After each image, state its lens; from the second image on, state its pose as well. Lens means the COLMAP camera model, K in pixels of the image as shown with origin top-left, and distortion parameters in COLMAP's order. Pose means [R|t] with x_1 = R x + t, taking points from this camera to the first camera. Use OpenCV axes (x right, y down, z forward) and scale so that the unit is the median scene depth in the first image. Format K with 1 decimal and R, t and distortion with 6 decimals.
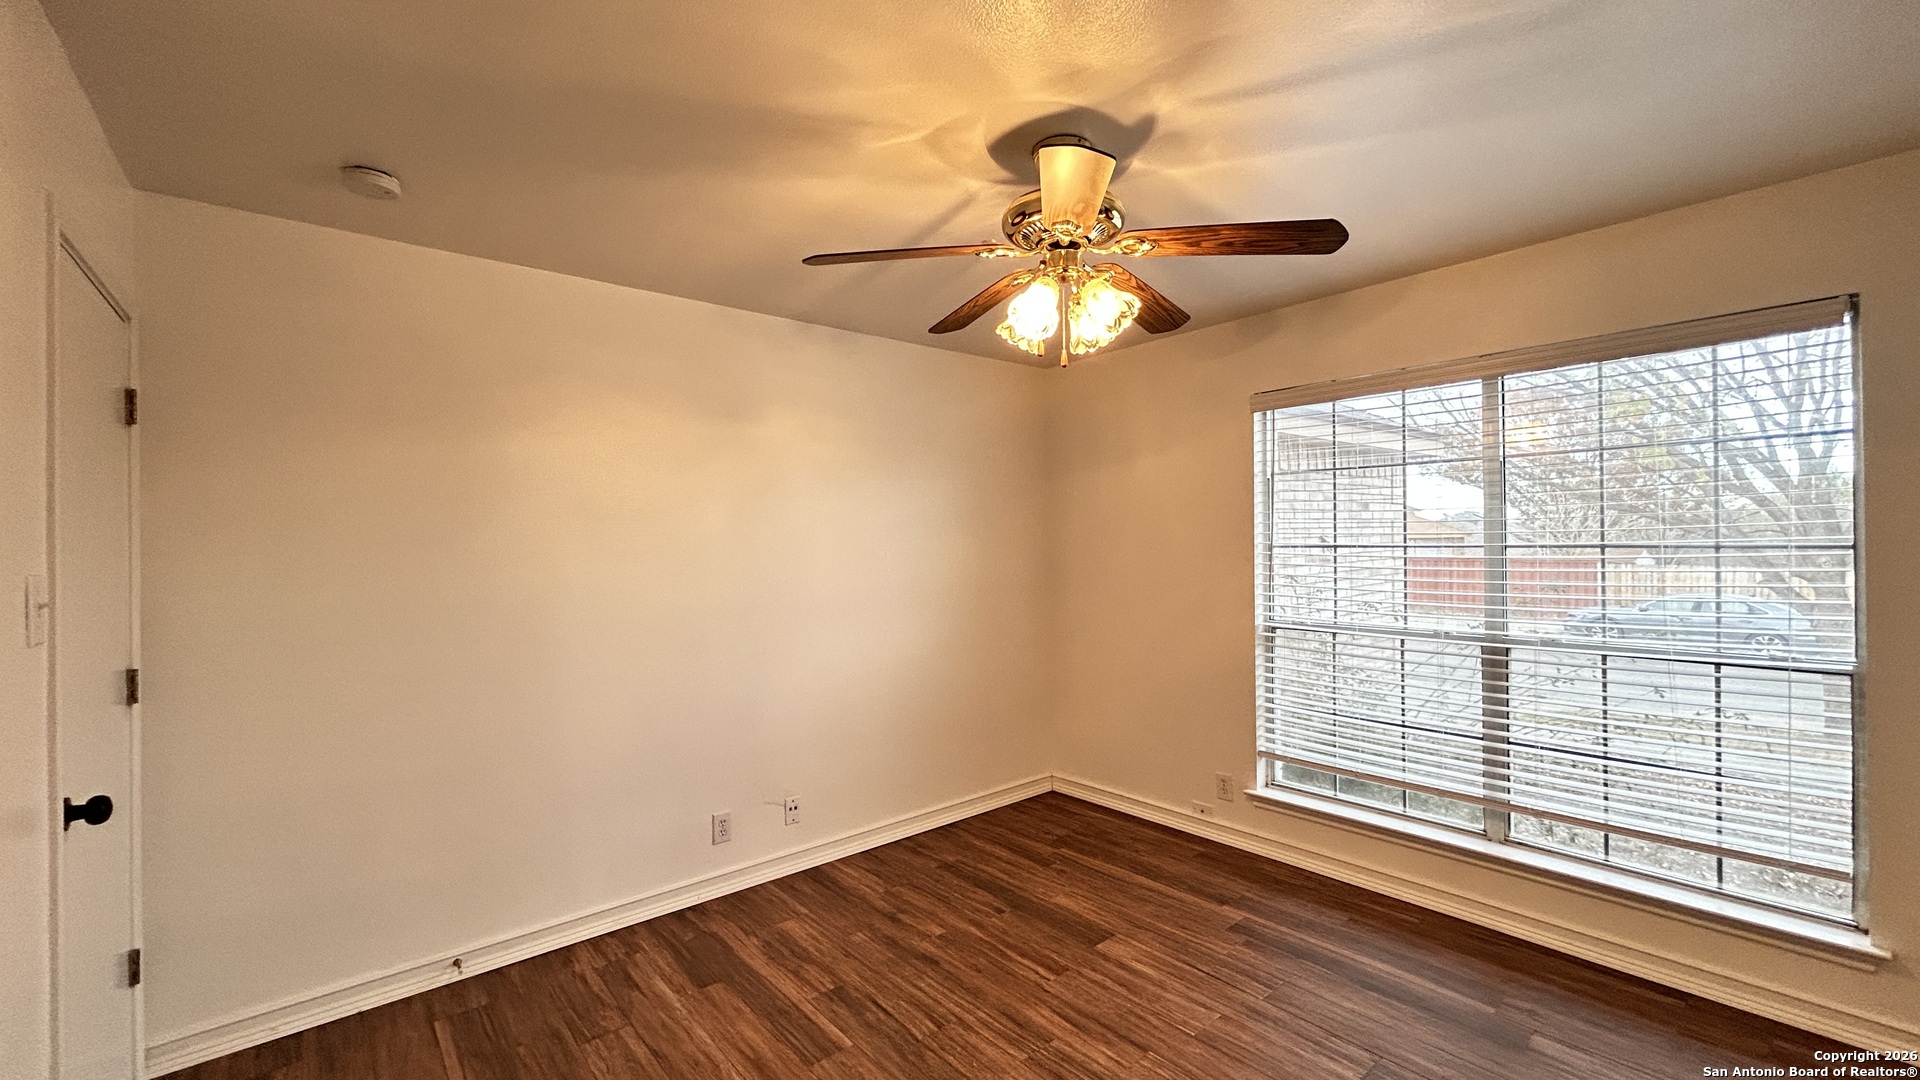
lens RADIAL K [[774.5, 0, 963.1], [0, 774.5, 539.3], [0, 0, 1]] dist [-0.002601, 0.003000]
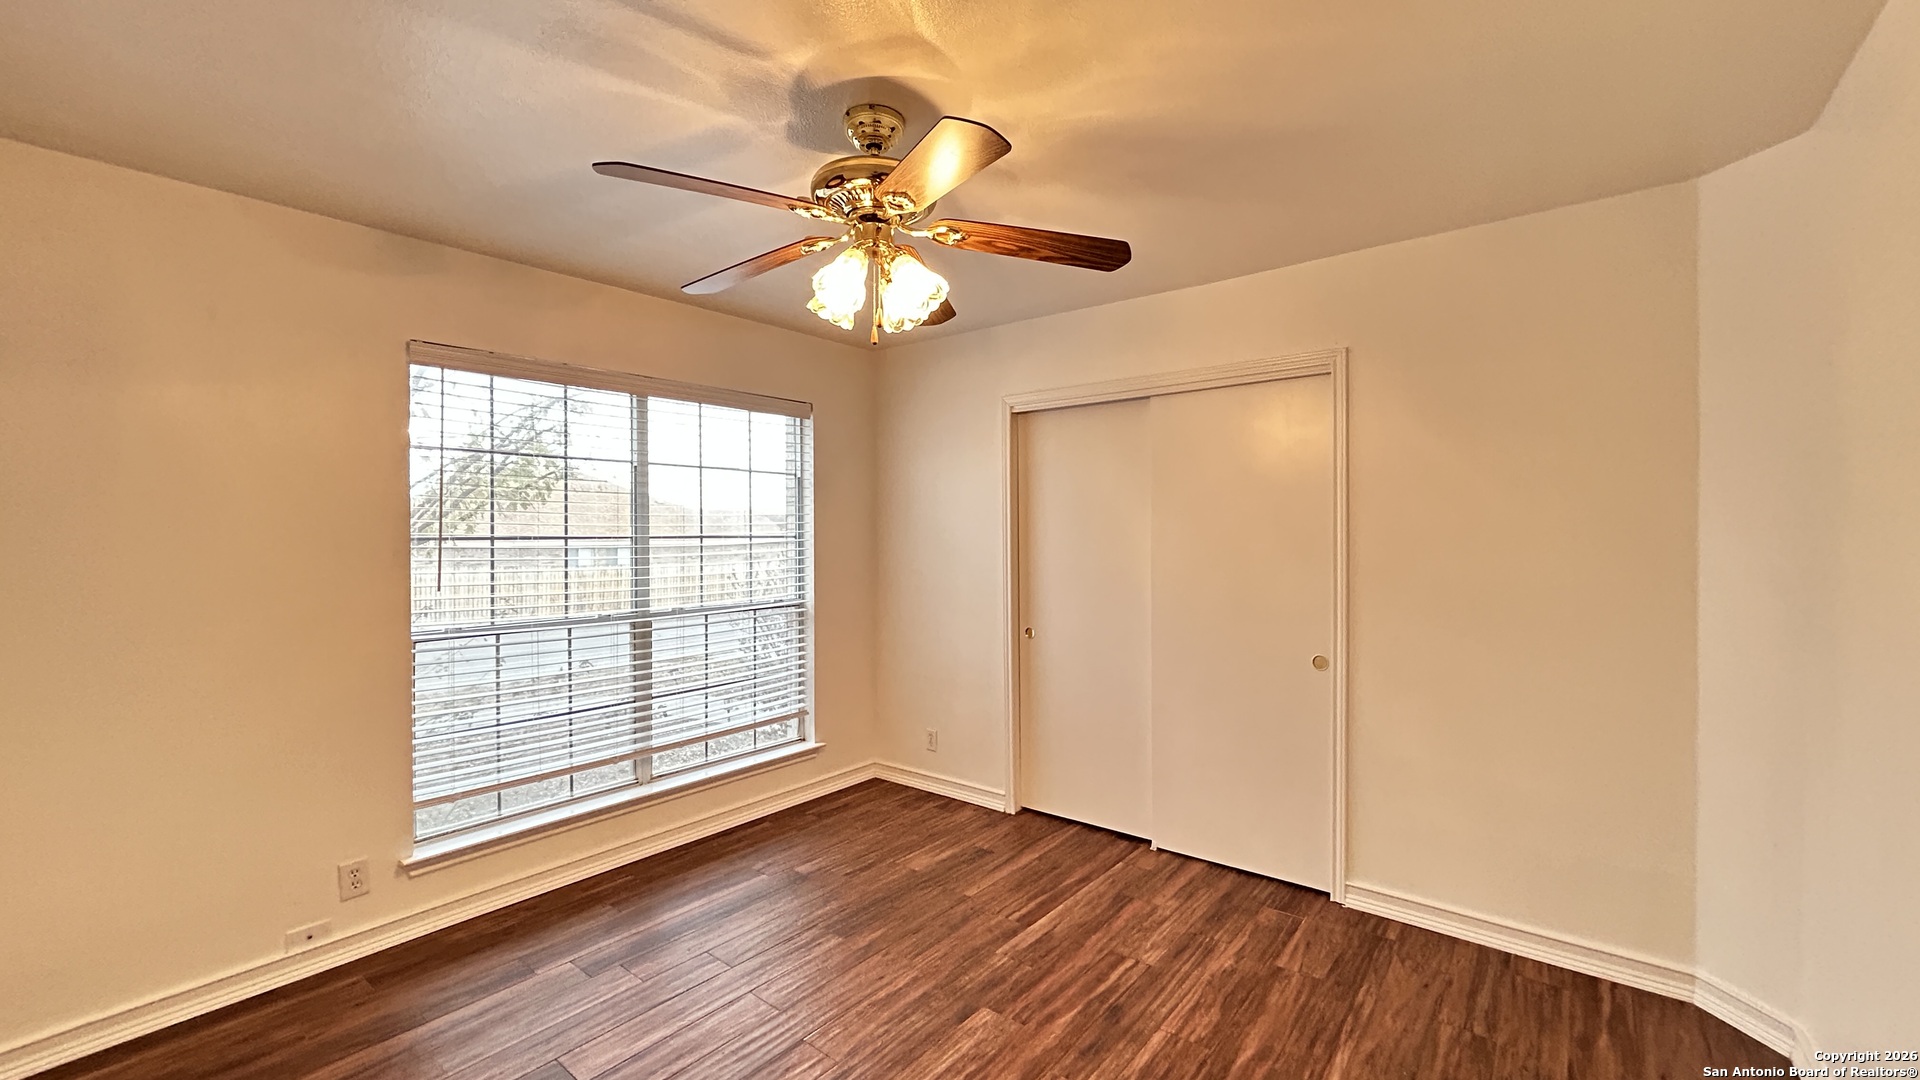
lens RADIAL K [[774.5, 0, 963.1], [0, 774.5, 539.3], [0, 0, 1]] dist [-0.002601, 0.003000]
pose [[-0.184850, 0.003456, 0.982761, -0.611378], [0.006420, 0.999977, -0.002309, 0.019000], [-0.982746, 0.005883, -0.184868, 0.771423]]
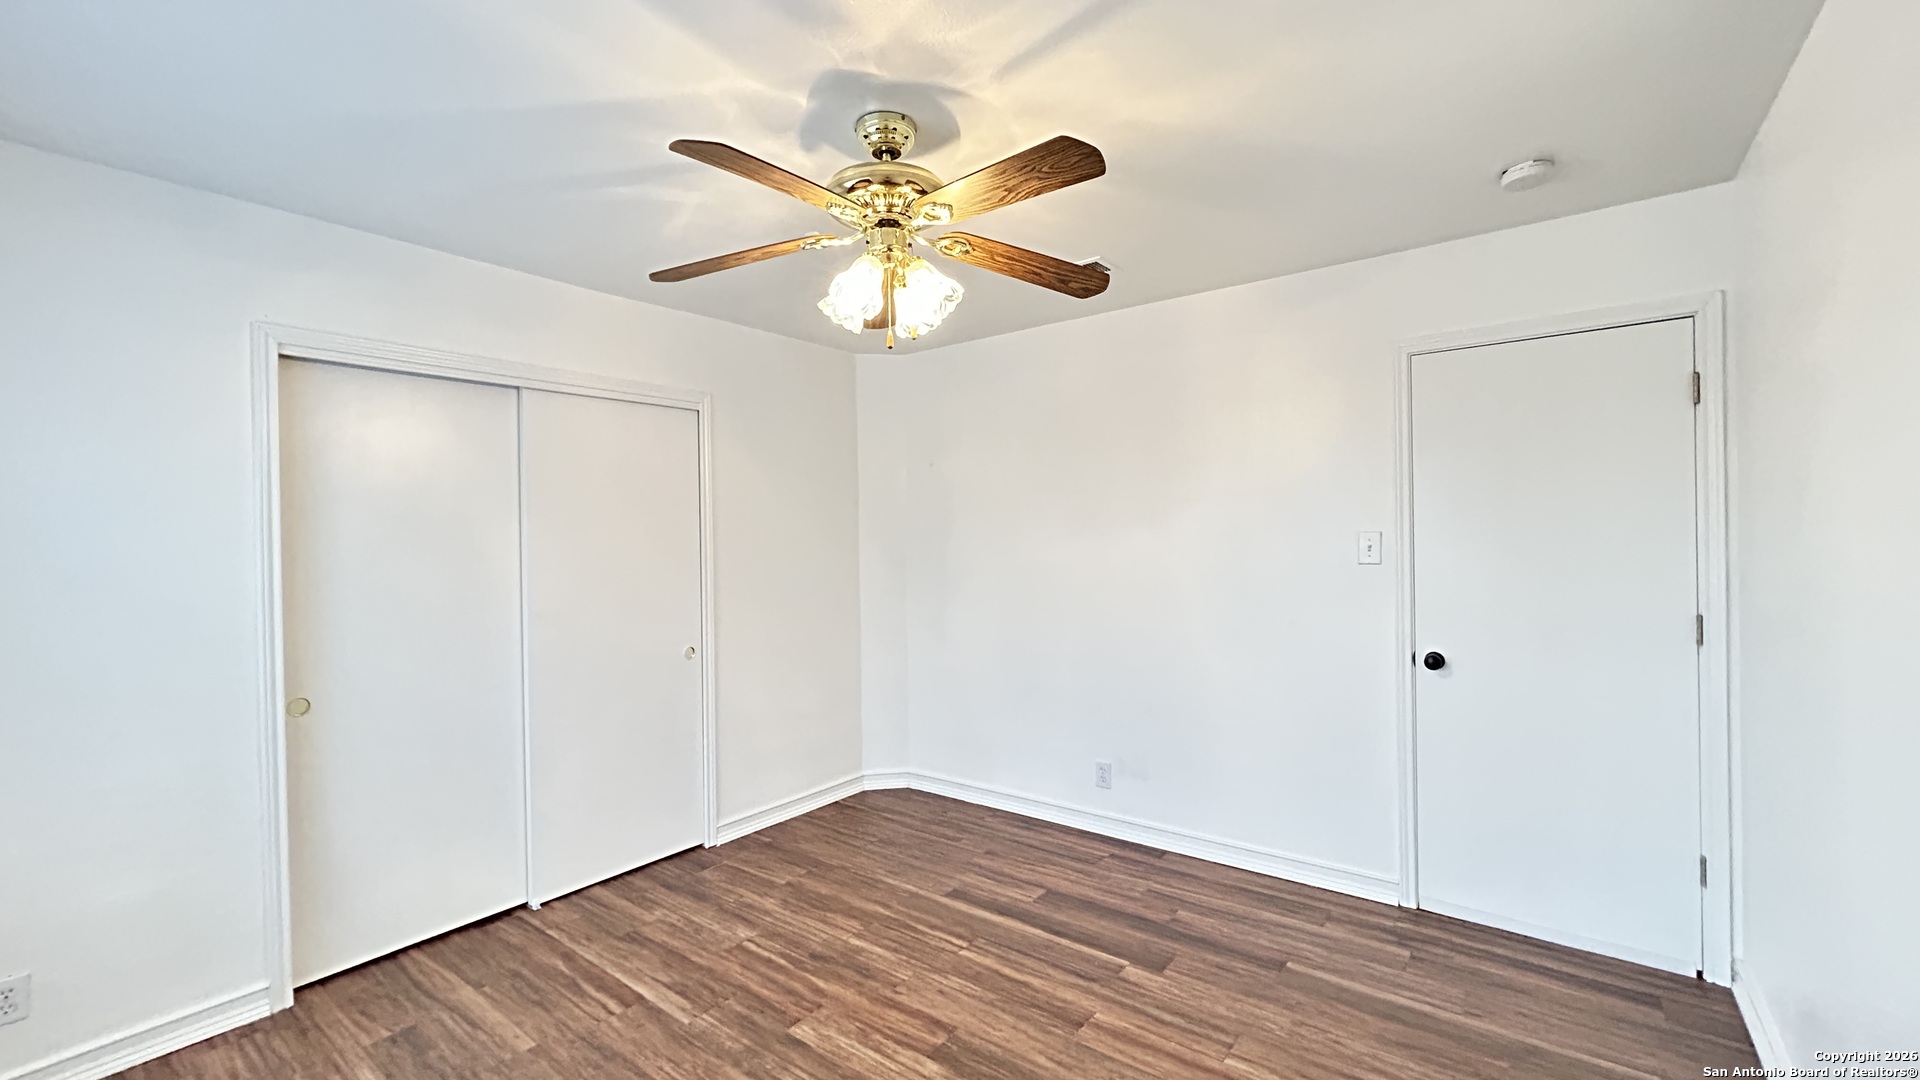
lens RADIAL K [[774.5, 0, 963.1], [0, 774.5, 539.3], [0, 0, 1]] dist [-0.002601, 0.003000]
pose [[-0.977396, 0.028105, -0.209538, 0.182394], [0.028036, 0.999601, 0.003300, 0.013373], [0.209547, -0.002649, -0.977795, 1.425494]]
